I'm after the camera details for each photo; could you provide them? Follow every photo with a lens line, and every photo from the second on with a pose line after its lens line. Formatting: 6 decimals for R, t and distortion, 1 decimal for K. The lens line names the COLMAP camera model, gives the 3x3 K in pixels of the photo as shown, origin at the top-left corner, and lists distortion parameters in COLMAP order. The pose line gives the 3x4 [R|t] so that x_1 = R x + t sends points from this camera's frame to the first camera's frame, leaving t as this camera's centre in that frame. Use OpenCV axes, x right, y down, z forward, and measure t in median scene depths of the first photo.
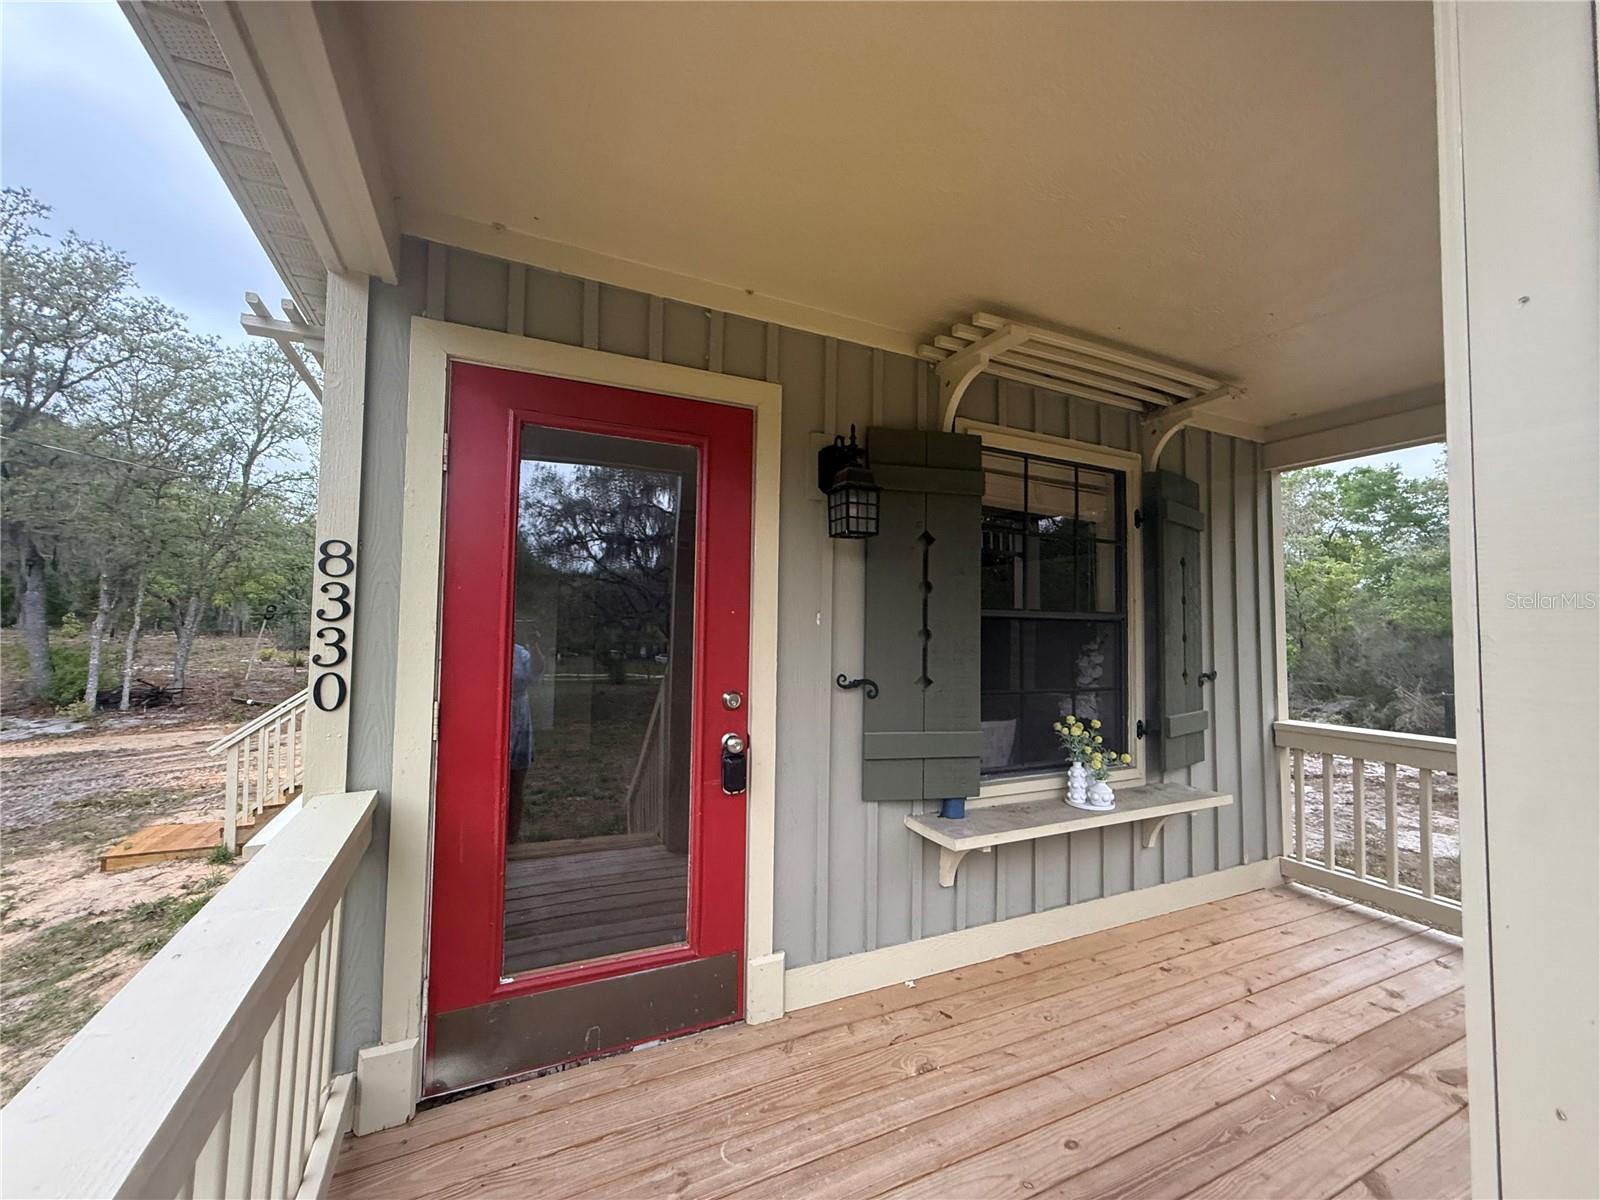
lens RADIAL K [[633.4, 0, 800.0], [0, 633.4, 600.0], [0, 0, 1]] dist [-0.013229, 0.000051]
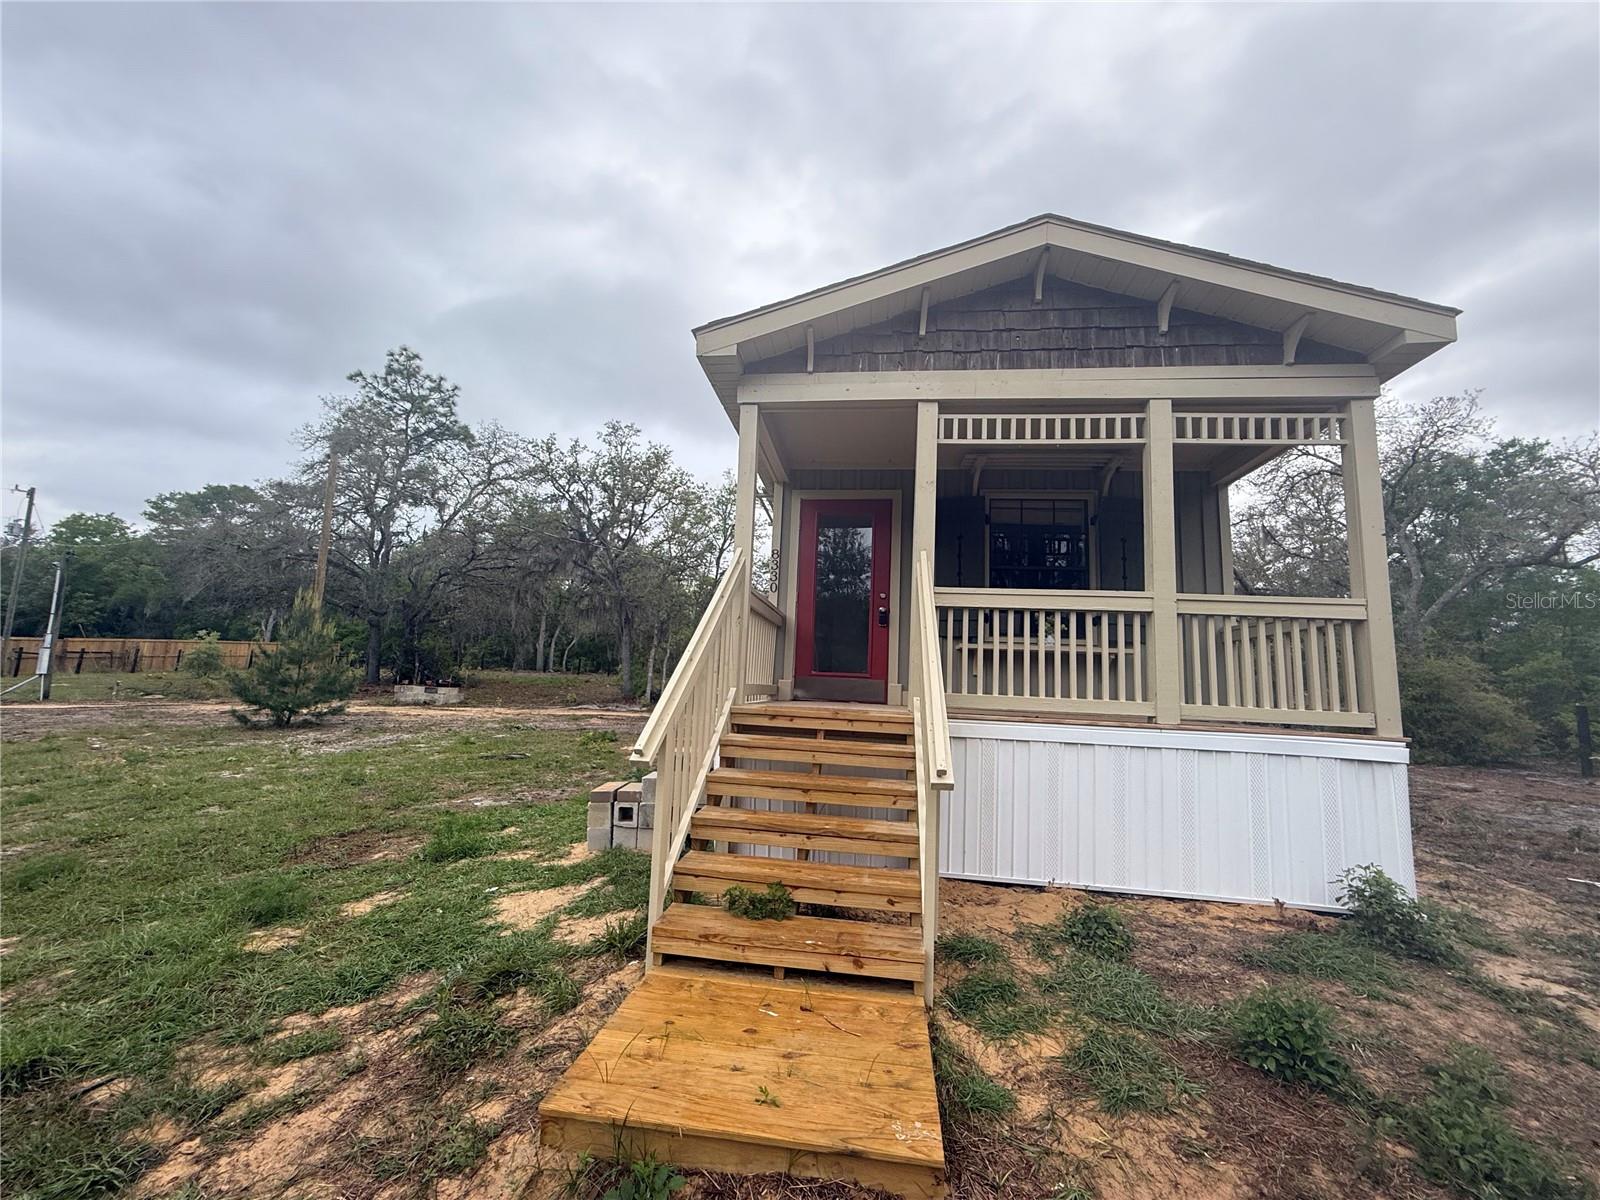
lens RADIAL K [[633.4, 0, 800.0], [0, 633.4, 600.0], [0, 0, 1]] dist [-0.013229, 0.000051]
pose [[0.841626, -0.054441, -0.537310, 0.197077], [-0.006758, 0.993767, -0.111276, 0.086604], [0.540019, 0.097284, 0.836011, -0.288536]]
